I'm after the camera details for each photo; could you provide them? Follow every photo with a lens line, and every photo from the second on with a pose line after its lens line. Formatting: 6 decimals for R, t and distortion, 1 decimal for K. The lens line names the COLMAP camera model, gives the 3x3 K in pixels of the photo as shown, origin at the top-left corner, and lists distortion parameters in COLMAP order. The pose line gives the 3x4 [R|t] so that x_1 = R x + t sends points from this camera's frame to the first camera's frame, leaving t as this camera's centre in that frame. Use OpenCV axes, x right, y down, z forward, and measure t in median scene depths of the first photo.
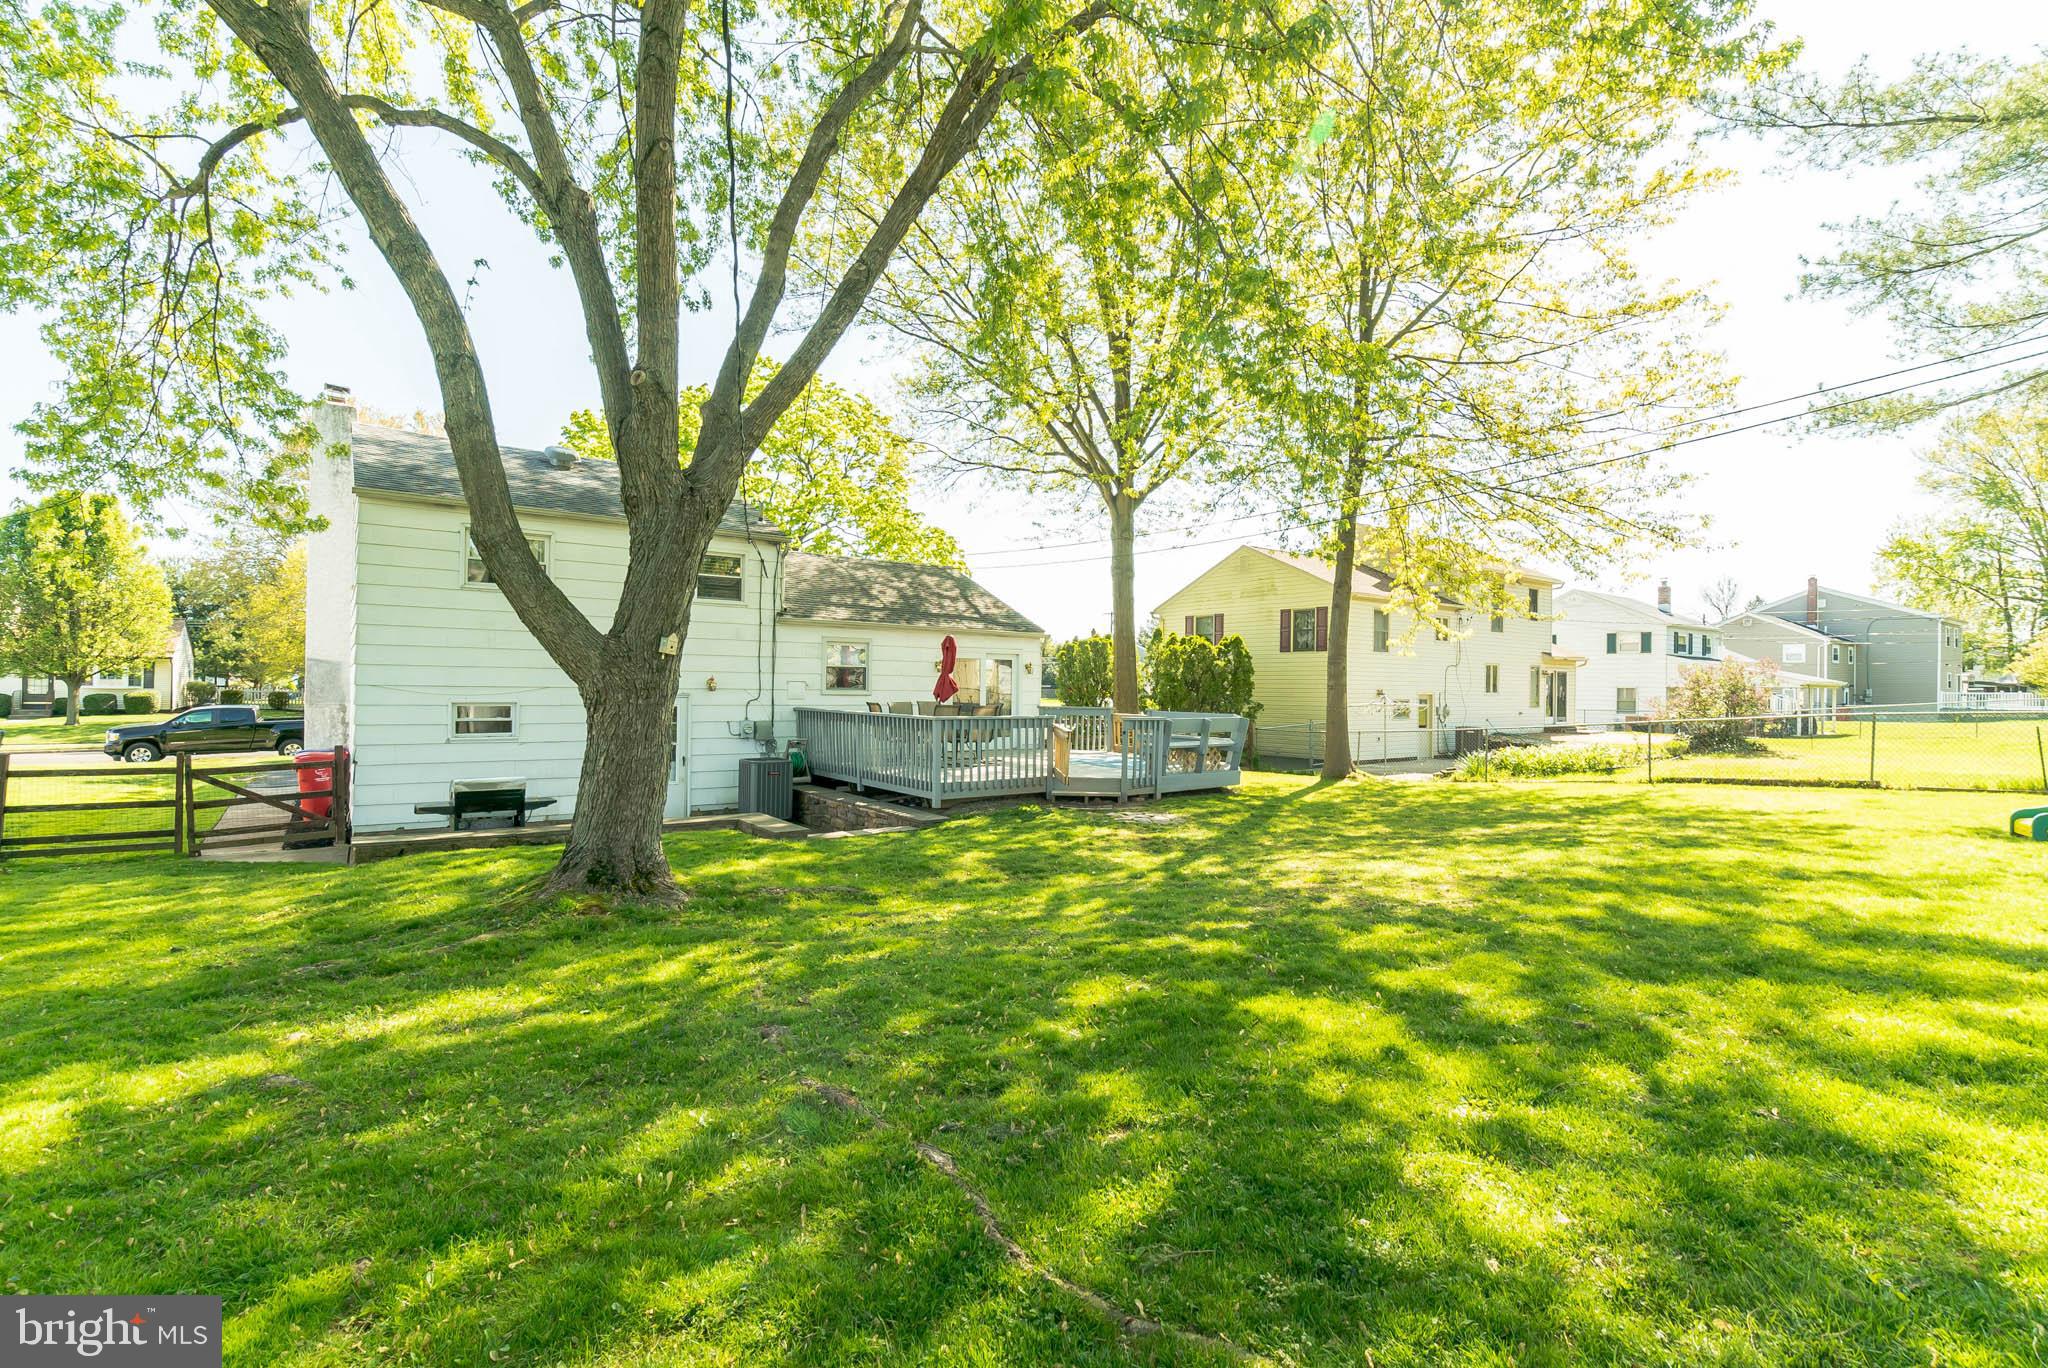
lens RADIAL K [[930.1, 0, 1022.7], [0, 930.1, 673.7], [0, 0, 1]] dist [-0.001925, -0.000118]
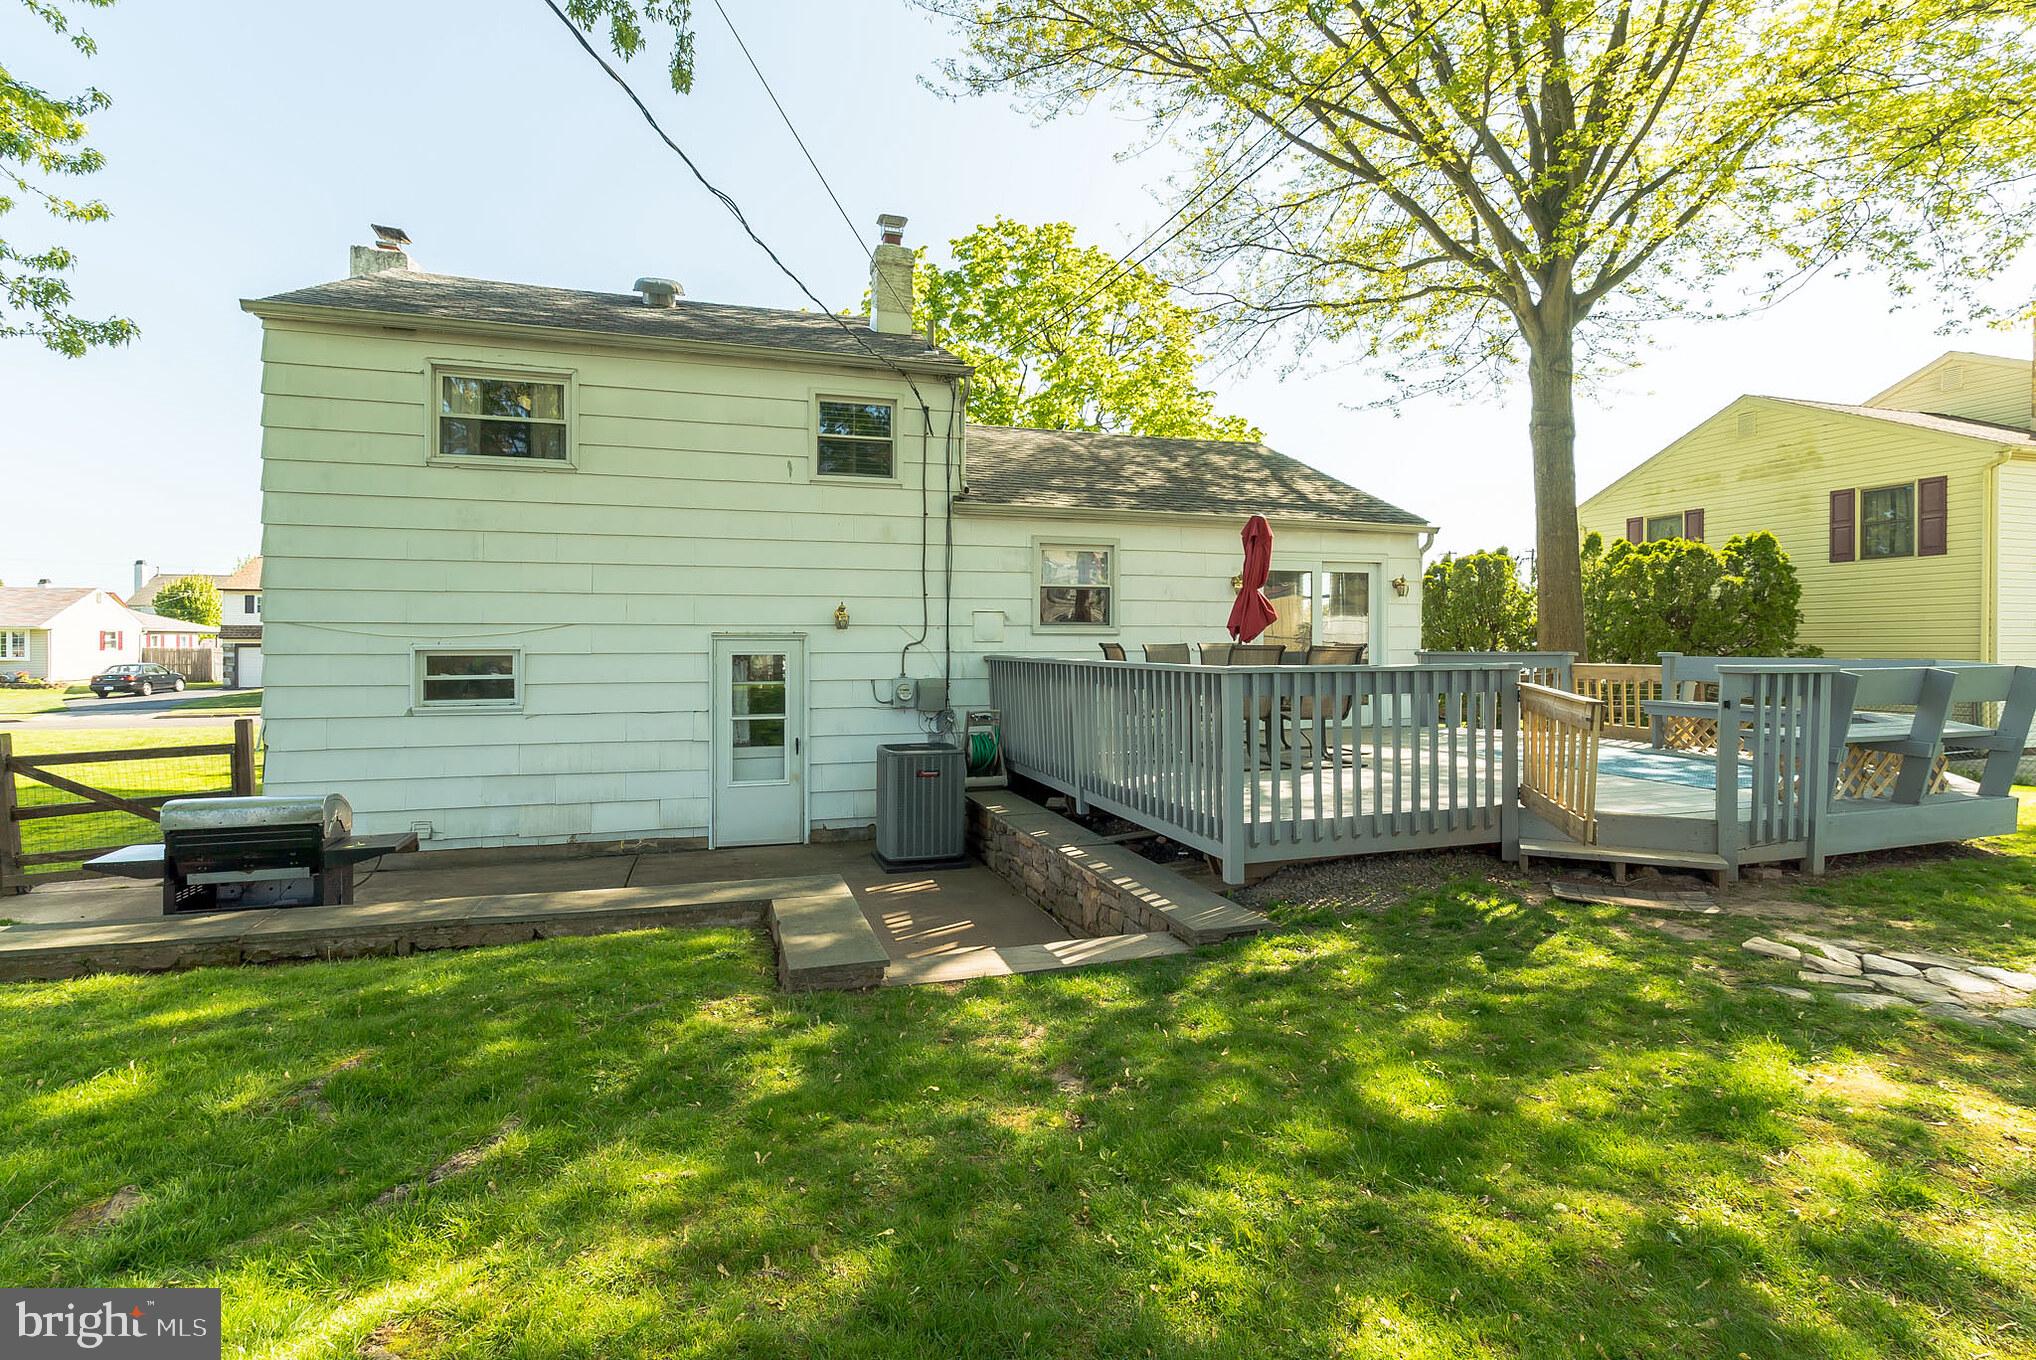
lens RADIAL K [[925.3, 0, 975.2], [0, 925.3, 645.9], [0, 0, 1]] dist [0.000841, 0.000171]
pose [[0.932055, -0.016238, -0.361953, -0.037967], [0.021009, 0.999736, 0.009249, 0.024209], [0.361707, -0.016225, 0.932151, 0.445925]]
